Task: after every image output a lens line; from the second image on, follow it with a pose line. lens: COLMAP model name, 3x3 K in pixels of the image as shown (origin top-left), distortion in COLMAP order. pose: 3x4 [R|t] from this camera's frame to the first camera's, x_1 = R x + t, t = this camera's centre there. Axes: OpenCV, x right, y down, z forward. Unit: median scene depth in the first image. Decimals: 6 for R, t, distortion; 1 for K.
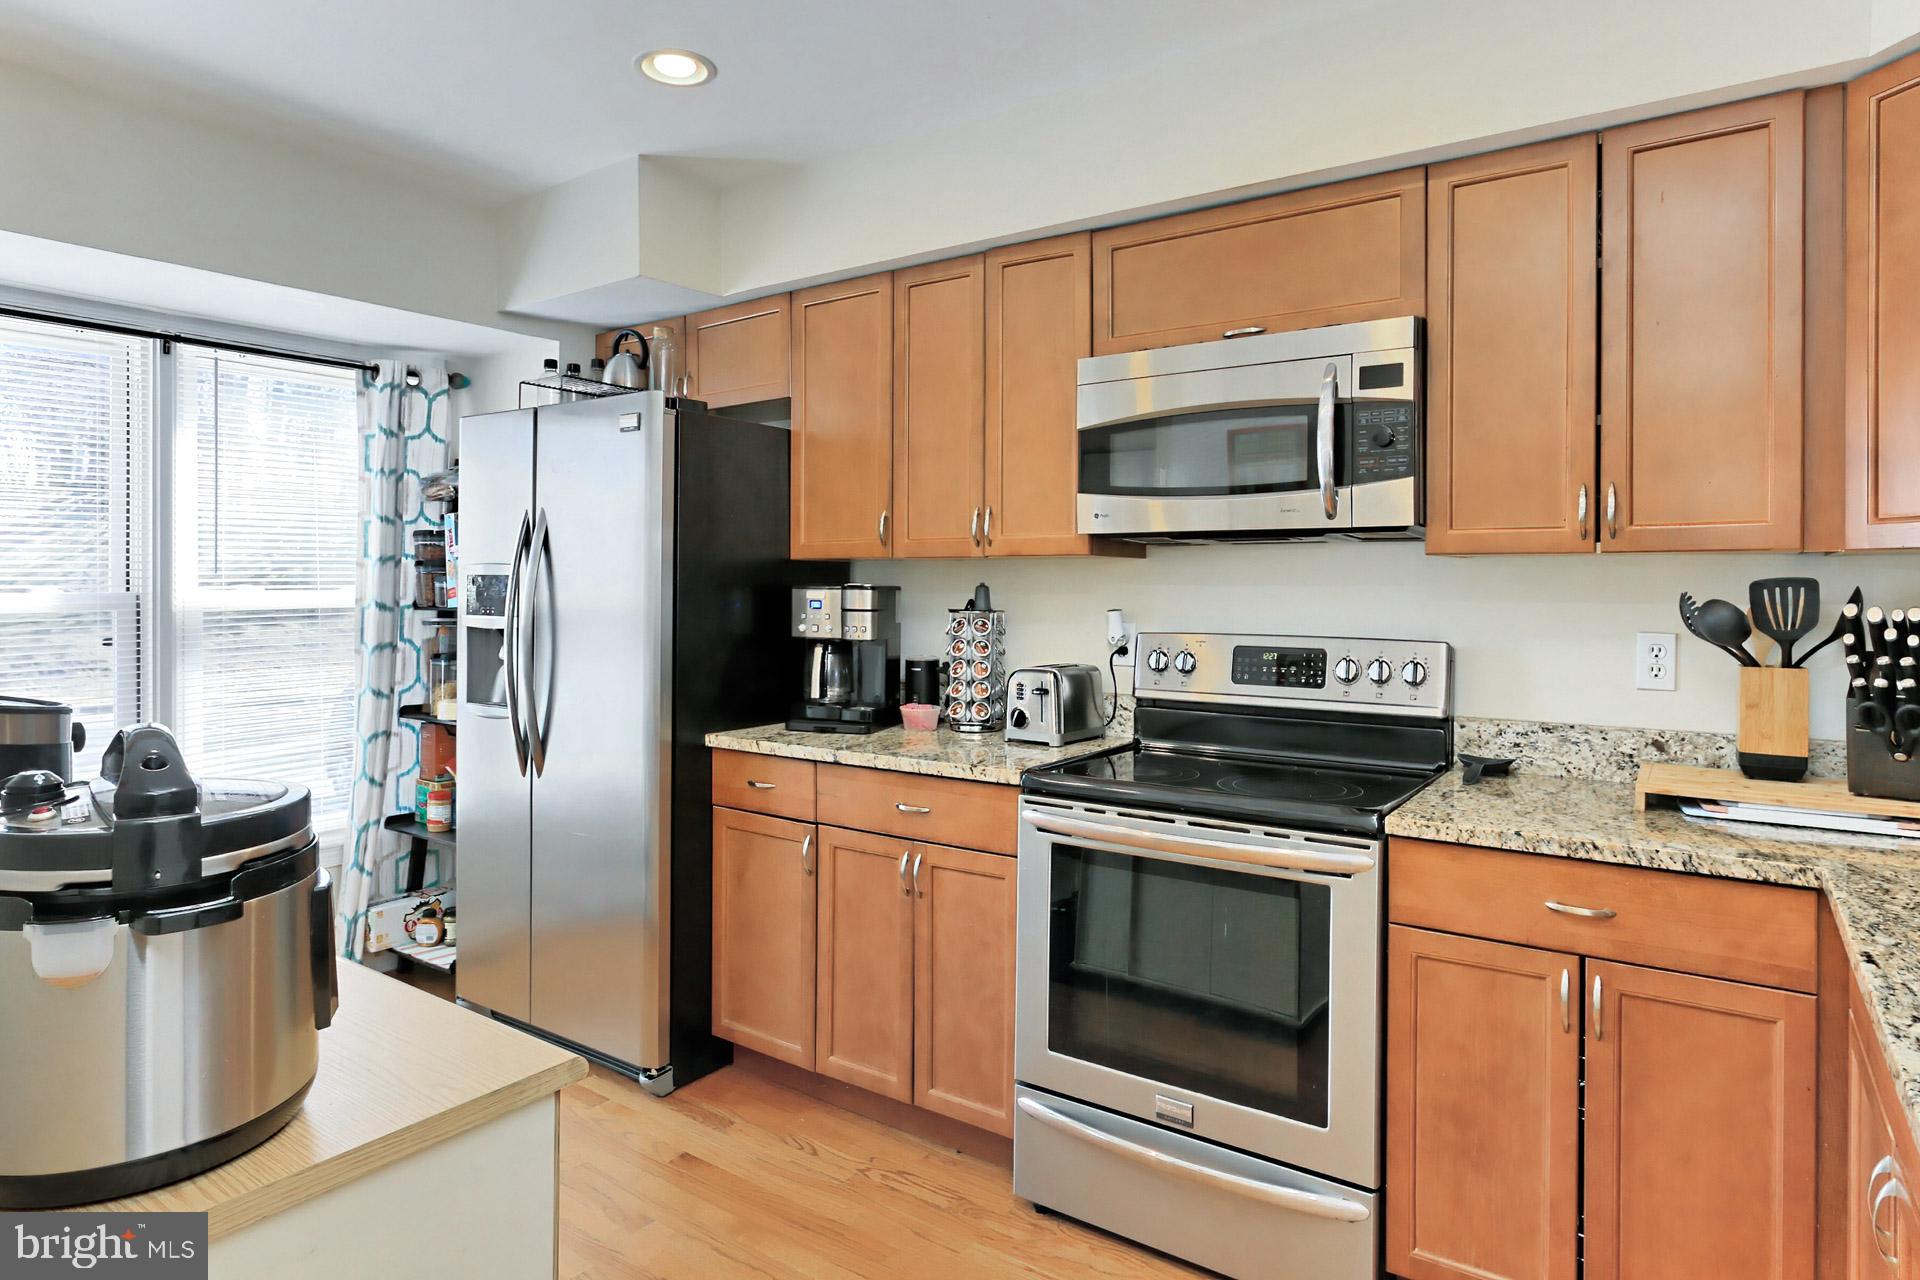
lens RADIAL K [[1141.9, 0, 833.3], [0, 1141.9, 585.3], [0, 0, 1]] dist [-0.007774, 0.011429]
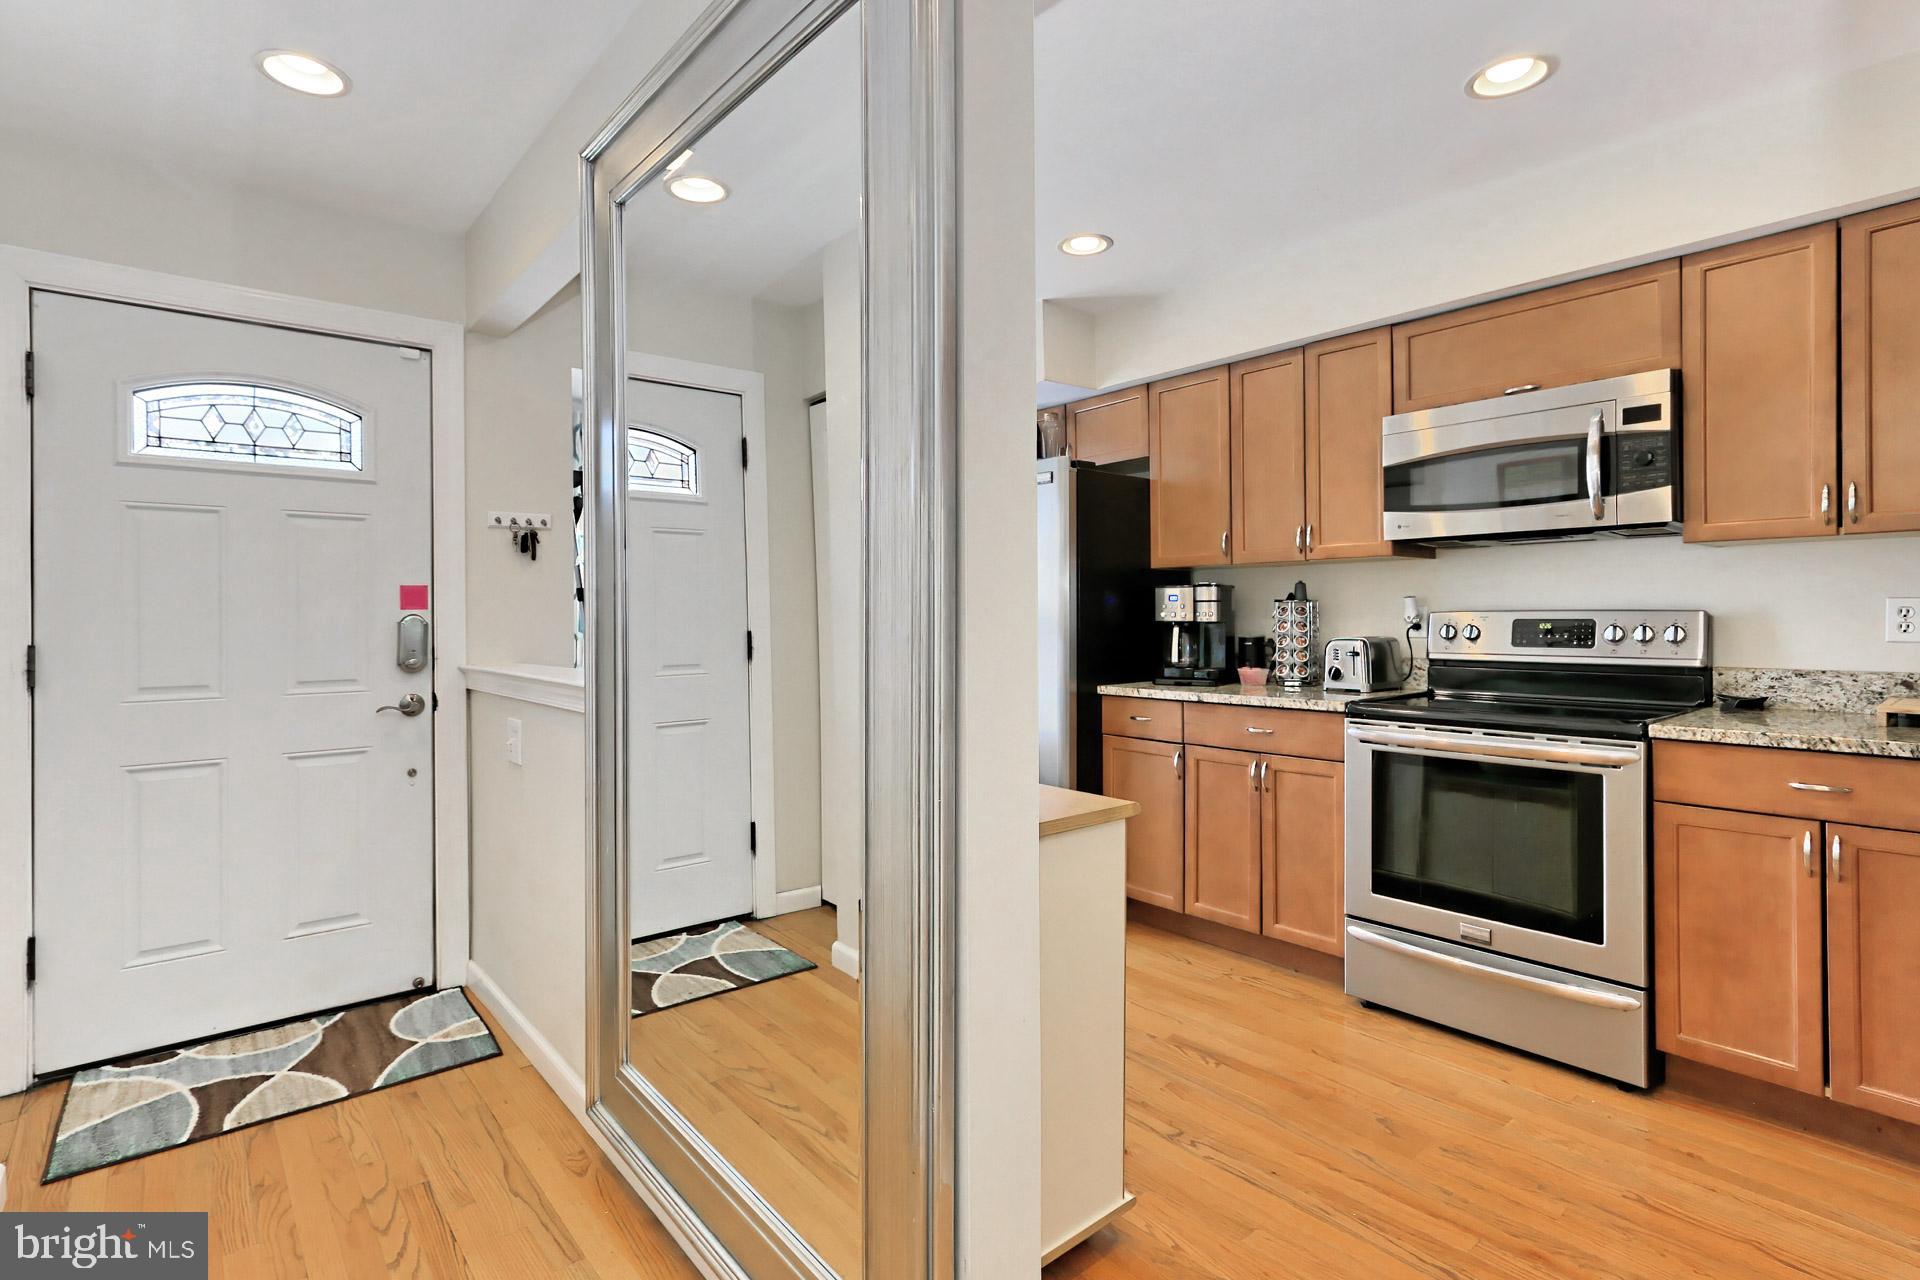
lens RADIAL K [[911.6, 0, 848.3], [0, 911.6, 608.5], [0, 0, 1]] dist [0.008809, 0.001929]
pose [[0.963155, -0.008670, -0.268807, -0.123667], [0.006139, 0.999929, -0.010257, 0.048039], [0.268877, 0.008229, 0.963139, -0.274984]]
